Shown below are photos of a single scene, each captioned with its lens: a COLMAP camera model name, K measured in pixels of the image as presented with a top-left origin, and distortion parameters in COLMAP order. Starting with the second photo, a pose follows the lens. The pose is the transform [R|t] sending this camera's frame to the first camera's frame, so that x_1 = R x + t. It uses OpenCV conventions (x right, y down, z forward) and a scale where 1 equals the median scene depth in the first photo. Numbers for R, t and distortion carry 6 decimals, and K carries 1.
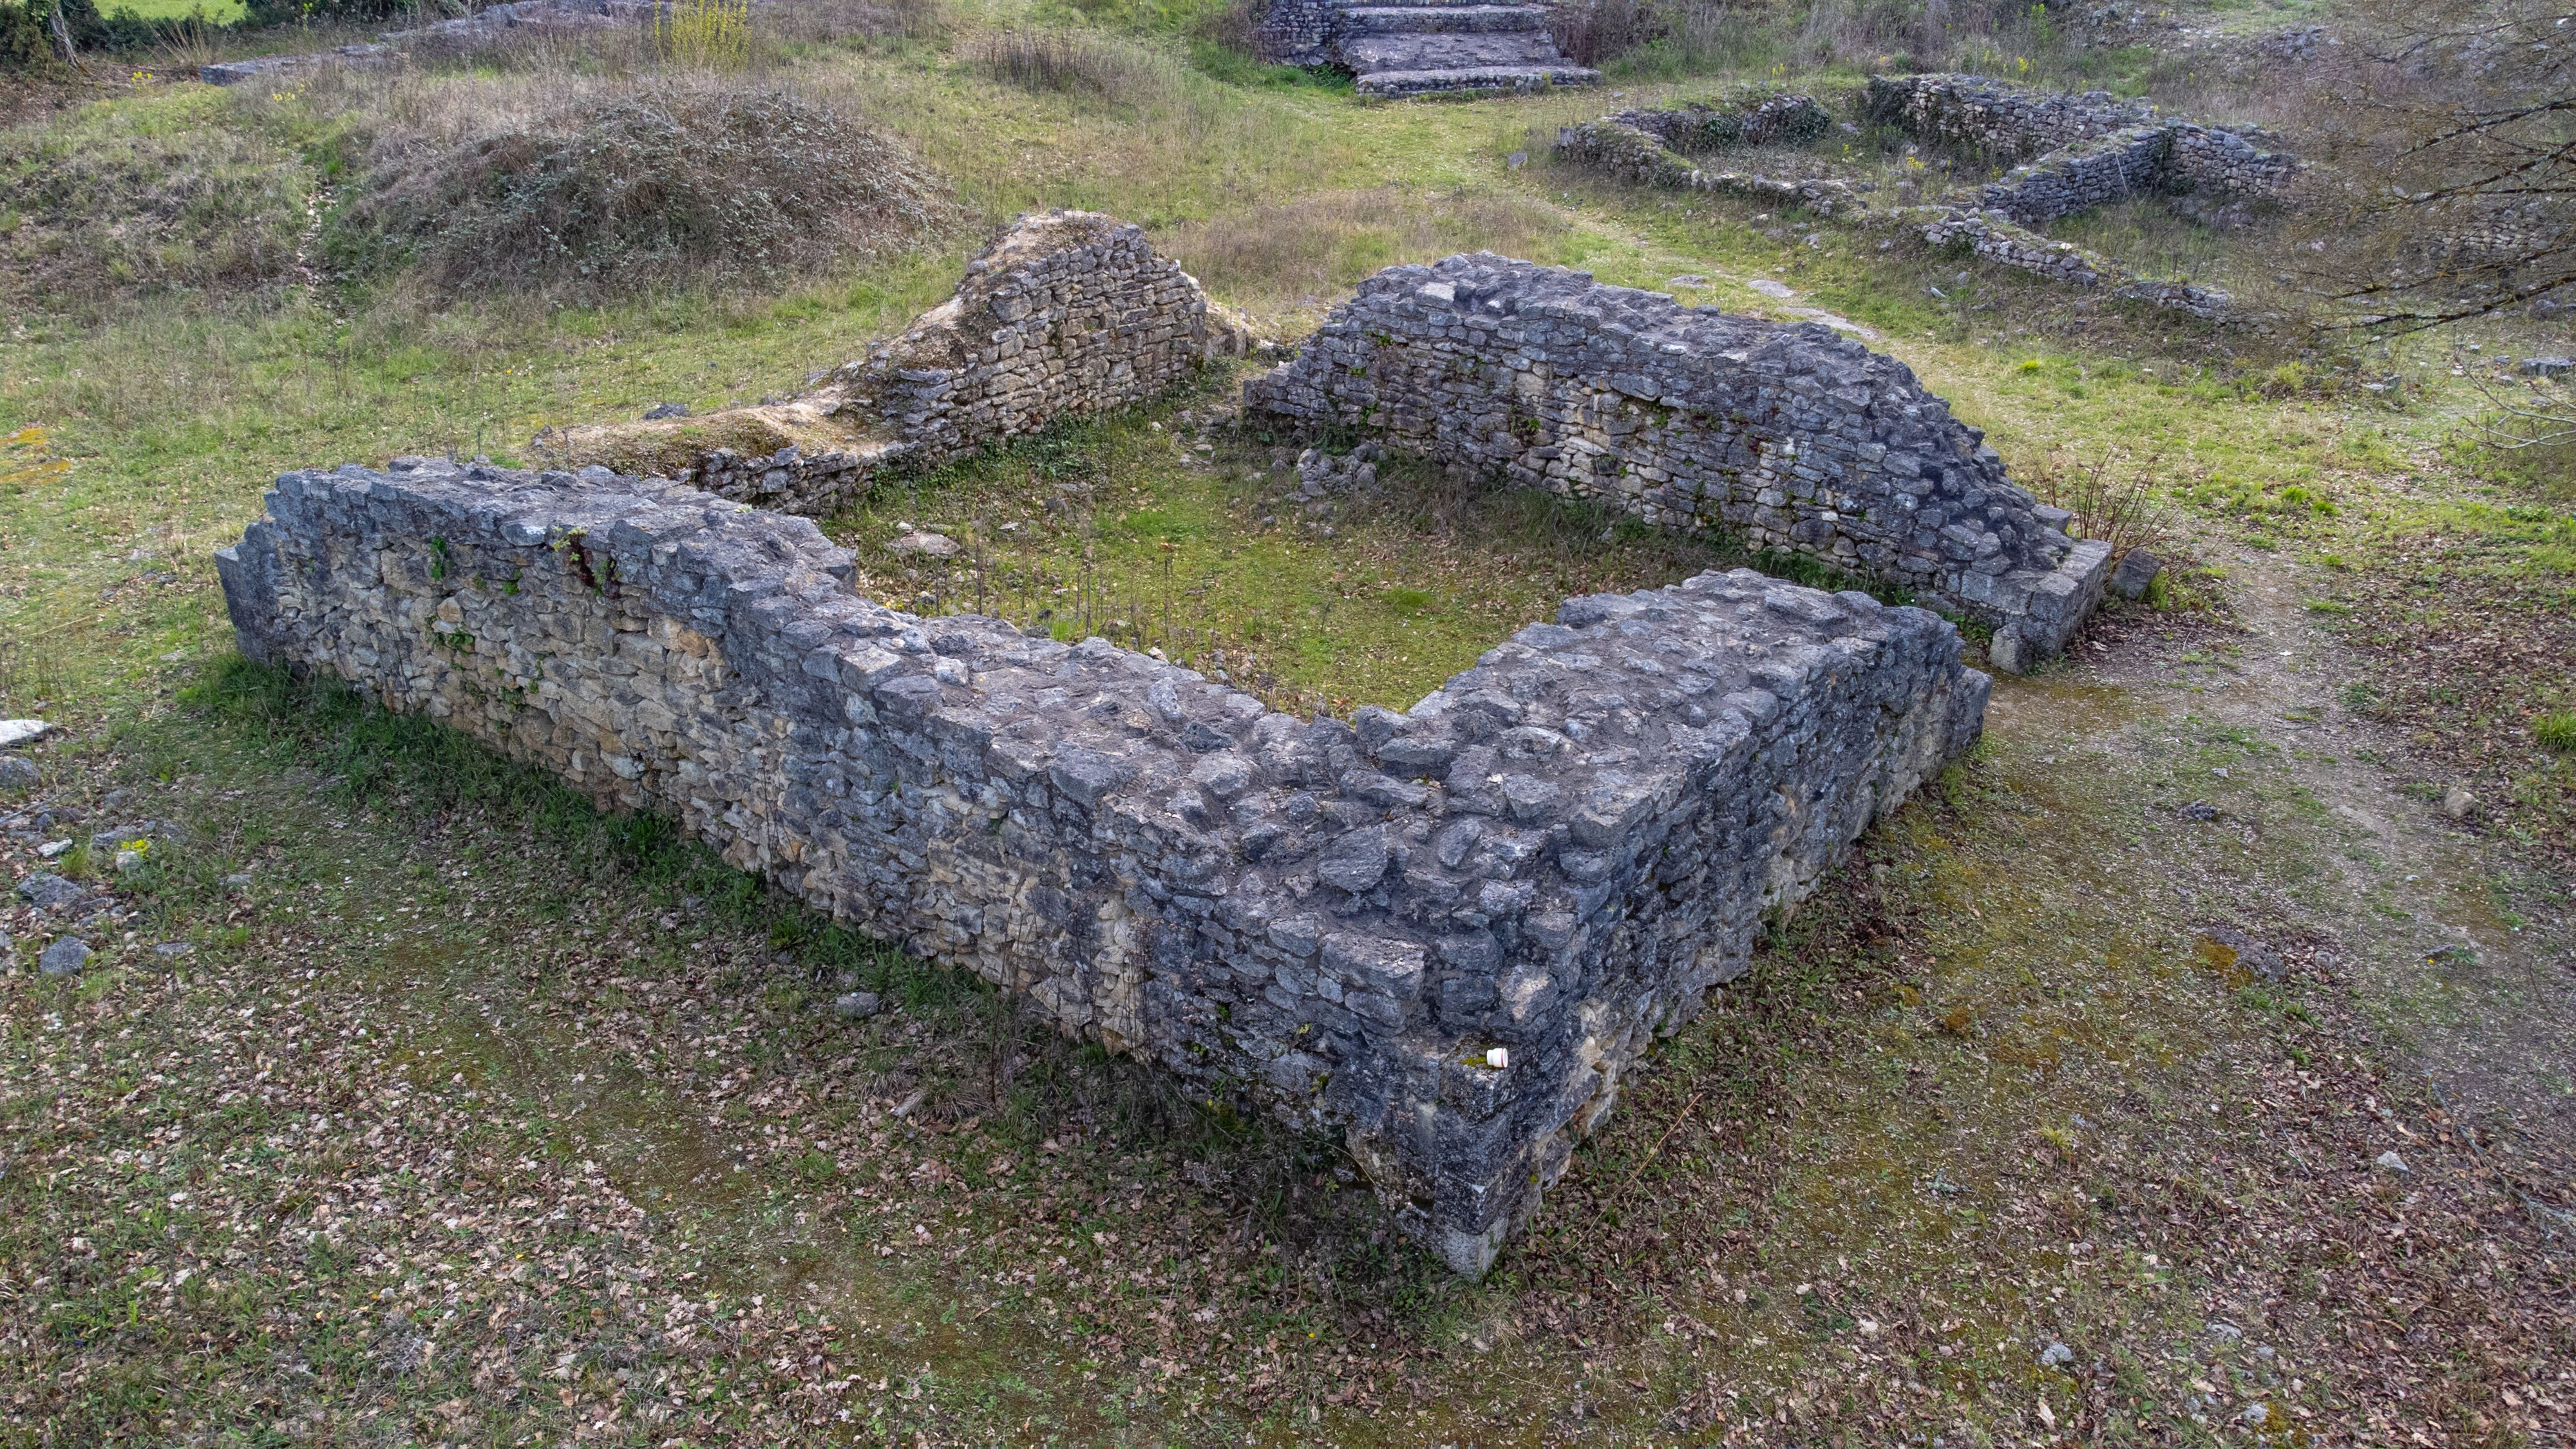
lens RADIAL K [[1927.1, 0, 1278.0], [0, 1927.1, 714.8], [0, 0, 1]] dist [0.012320, 0.080179]
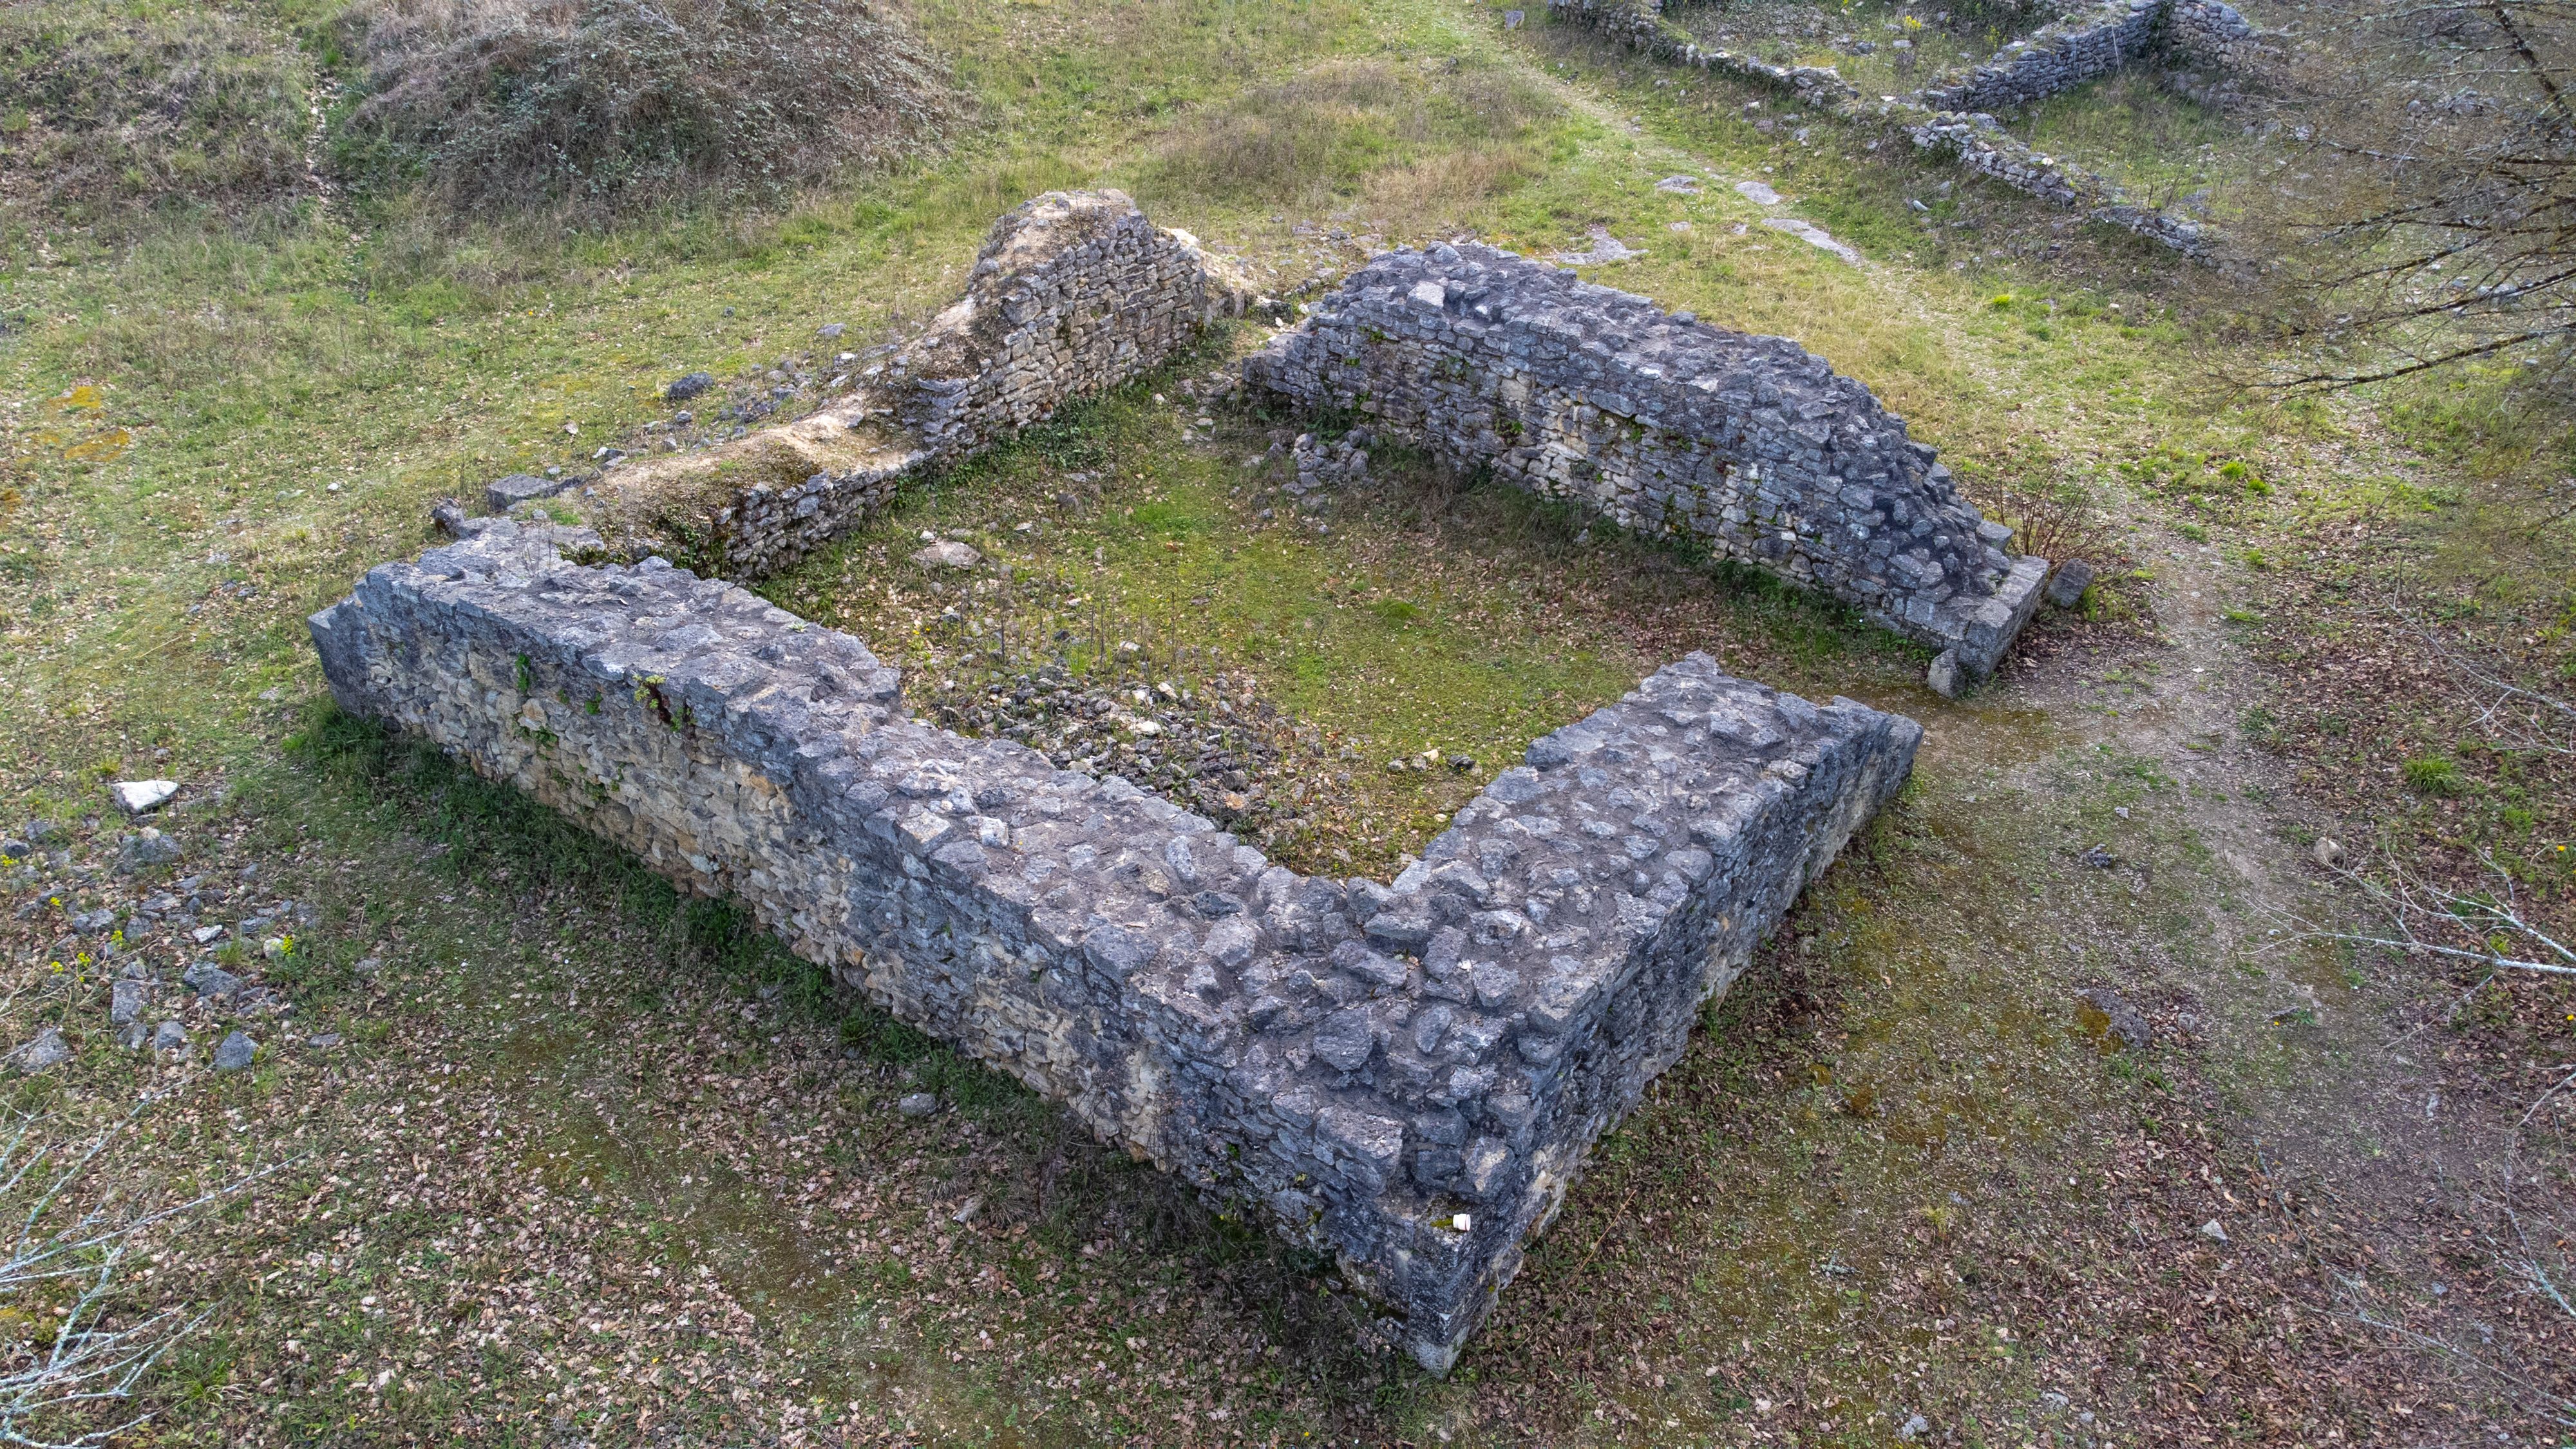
lens RADIAL K [[1924.9, 0, 1278.3], [0, 1924.9, 719.6], [0, 0, 1]] dist [0.006873, 0.085653]
pose [[0.999986, 0.001691, 0.004997, -0.005859], [-0.002413, 0.988951, 0.148225, -0.238567], [-0.004691, -0.148235, 0.988941, -0.112787]]
